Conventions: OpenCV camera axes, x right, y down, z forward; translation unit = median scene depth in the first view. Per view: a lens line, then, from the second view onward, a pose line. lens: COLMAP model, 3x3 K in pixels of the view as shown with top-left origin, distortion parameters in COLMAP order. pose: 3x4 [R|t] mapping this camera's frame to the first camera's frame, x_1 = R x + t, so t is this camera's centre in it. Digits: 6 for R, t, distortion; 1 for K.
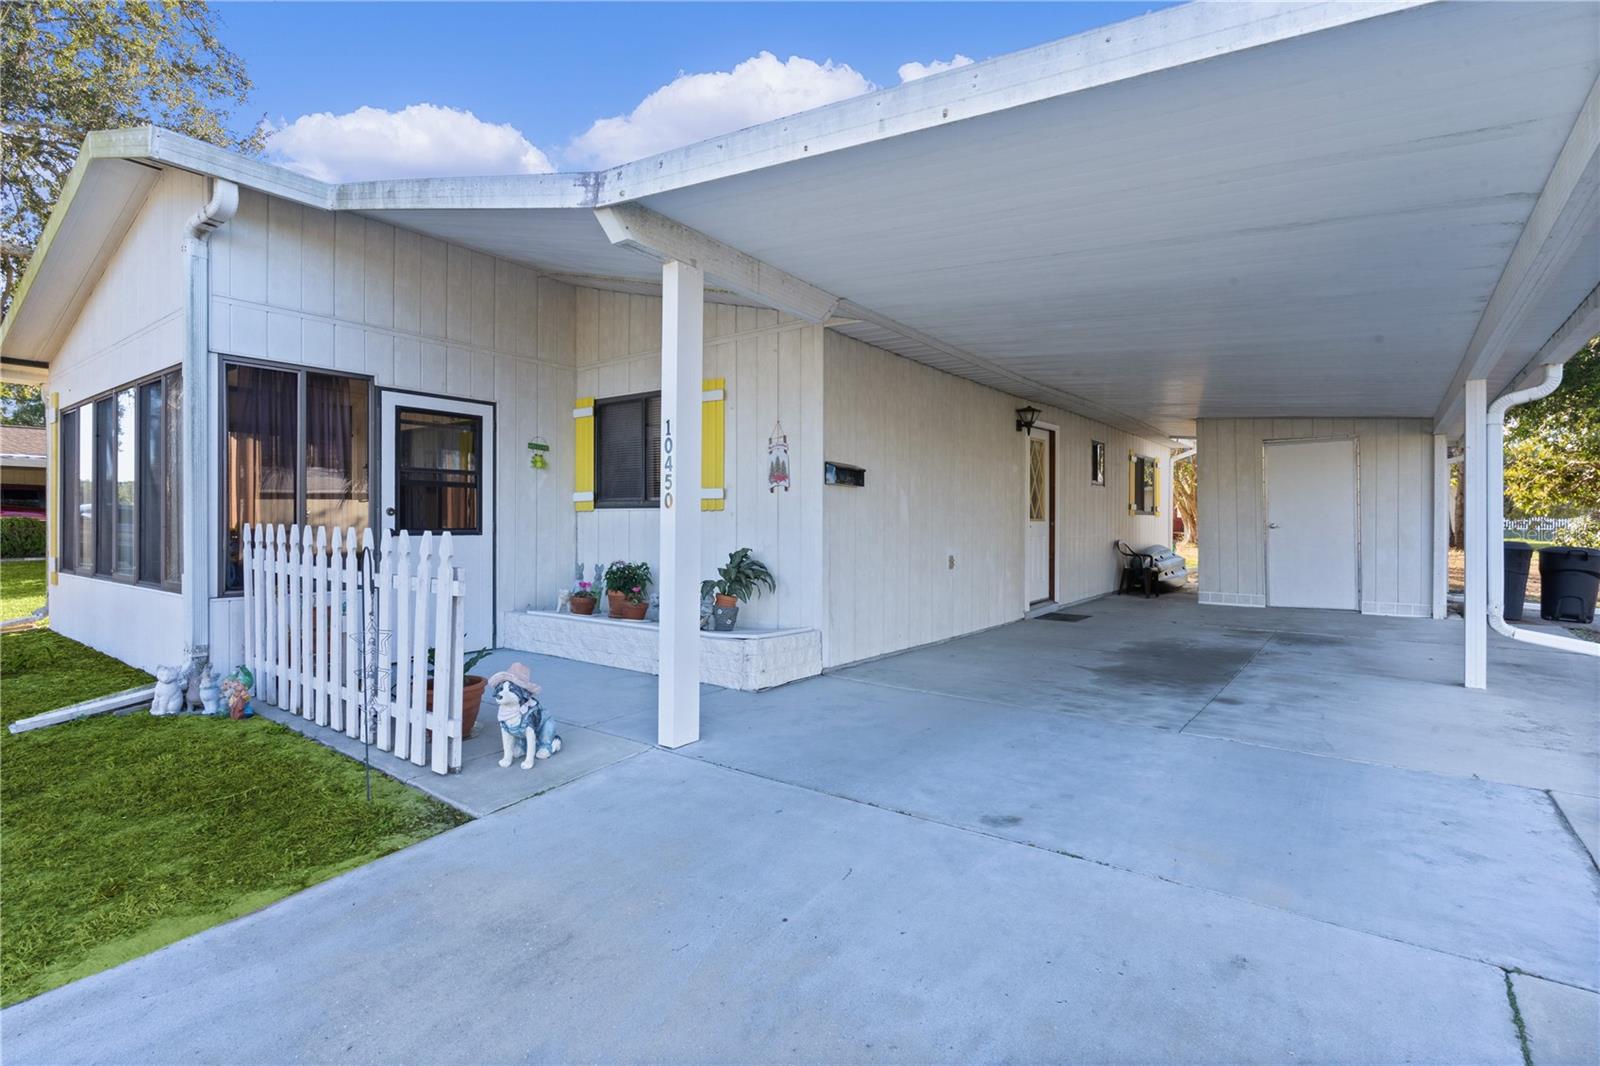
lens RADIAL K [[758.0, 0, 803.2], [0, 758.0, 534.8], [0, 0, 1]] dist [0.001058, 0.000166]
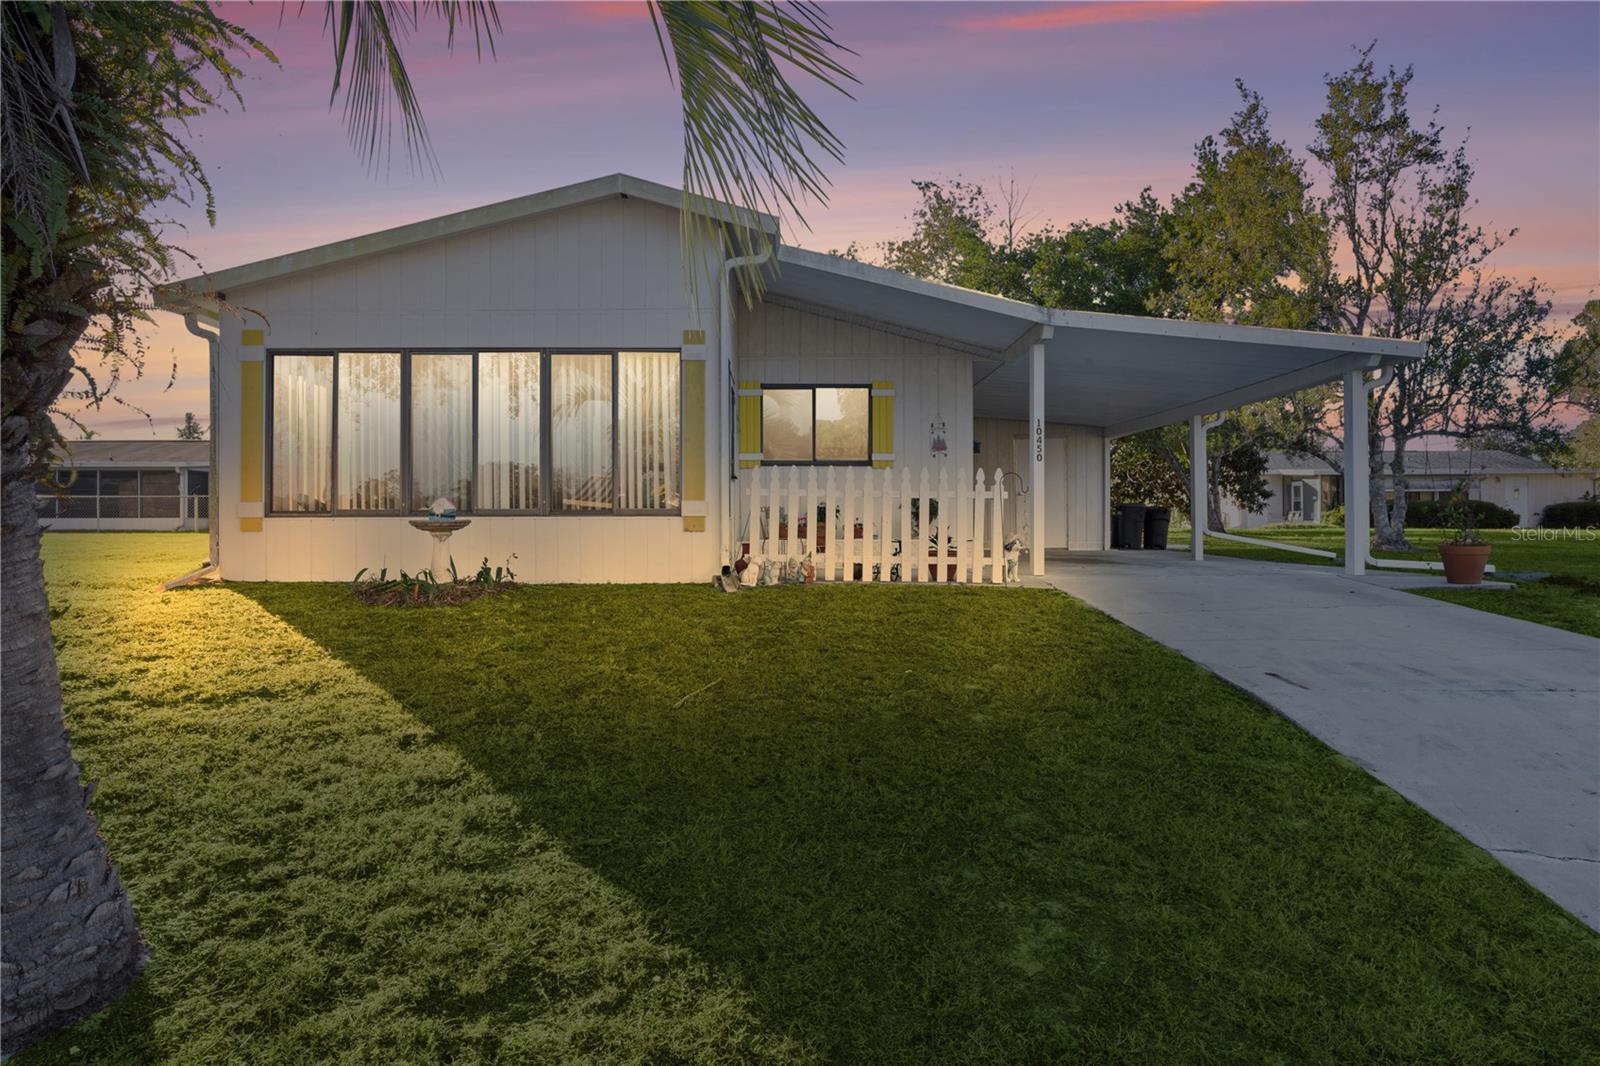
lens RADIAL K [[1043.4, 0, 792.9], [0, 1043.4, 503.8], [0, 0, 1]] dist [0.005232, 0.001881]
pose [[0.794908, 0.006900, 0.606691, -1.604365], [0.014024, 0.999459, -0.029741, 0.102841], [-0.606568, 0.032150, 0.794381, -0.566024]]
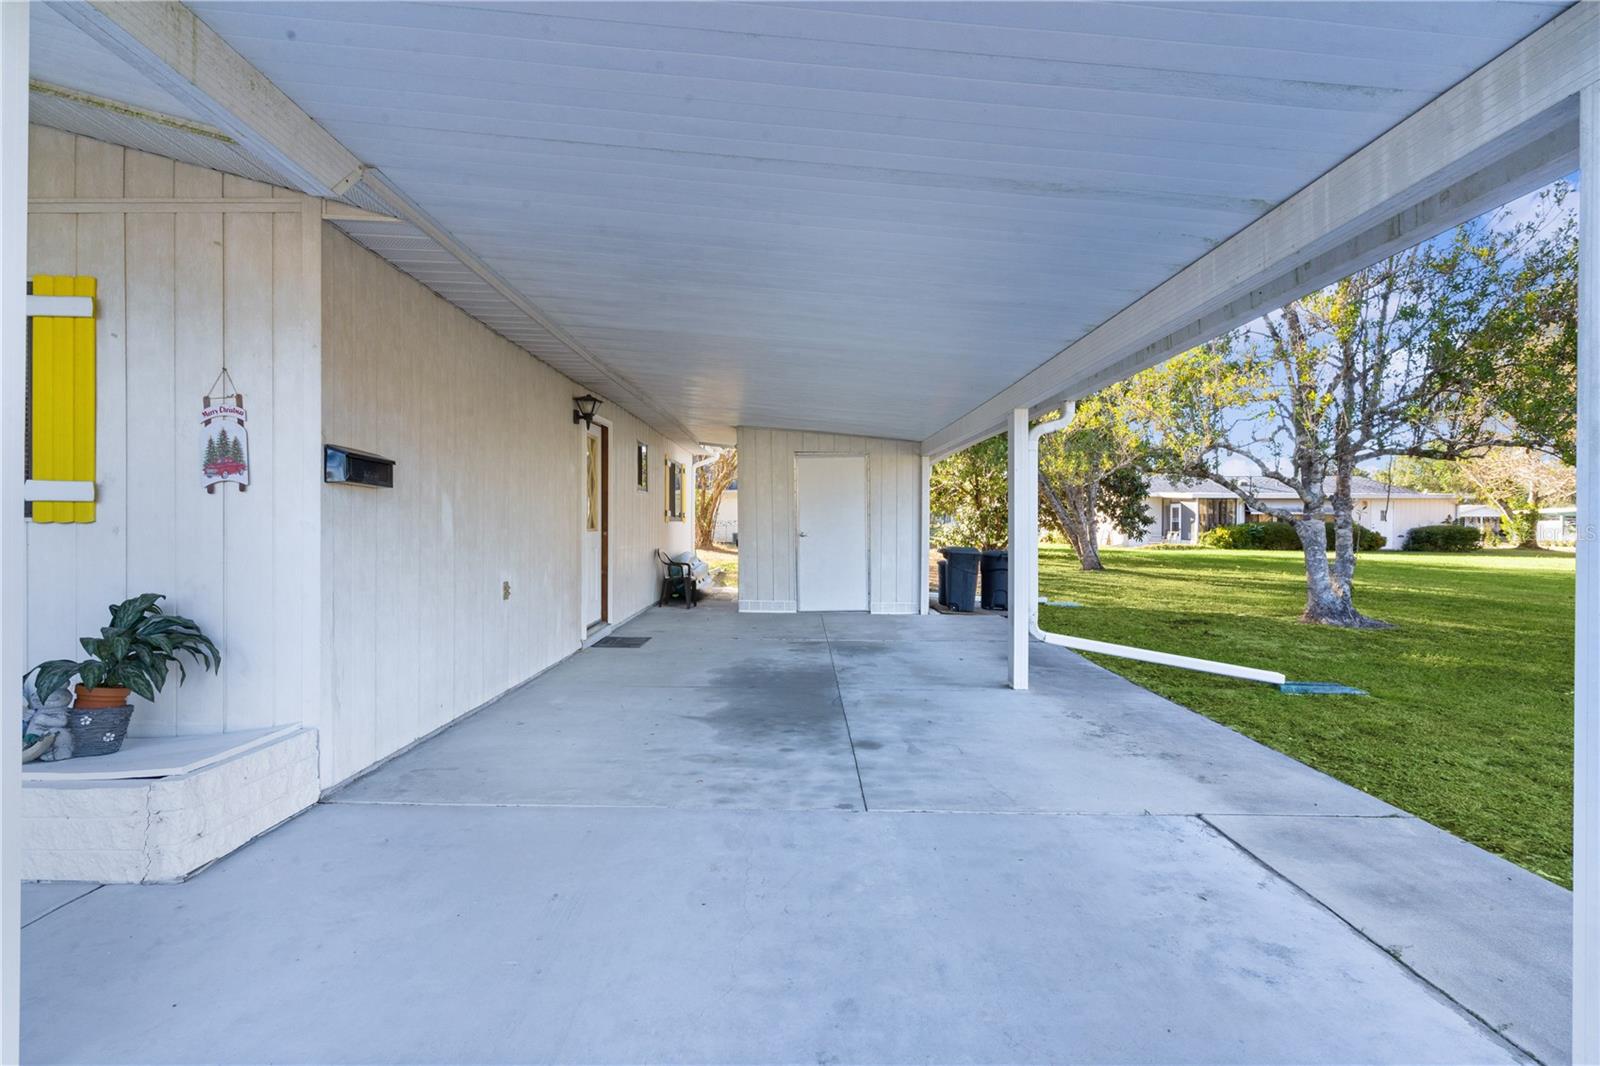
lens RADIAL K [[758.0, 0, 790.7], [0, 758.0, 530.5], [0, 0, 1]] dist [0.001058, 0.000166]
pose [[0.802204, -0.002684, 0.597043, -0.031879], [0.005701, 0.999979, -0.003166, -0.023356], [-0.597022, 0.005943, 0.802203, 0.286151]]
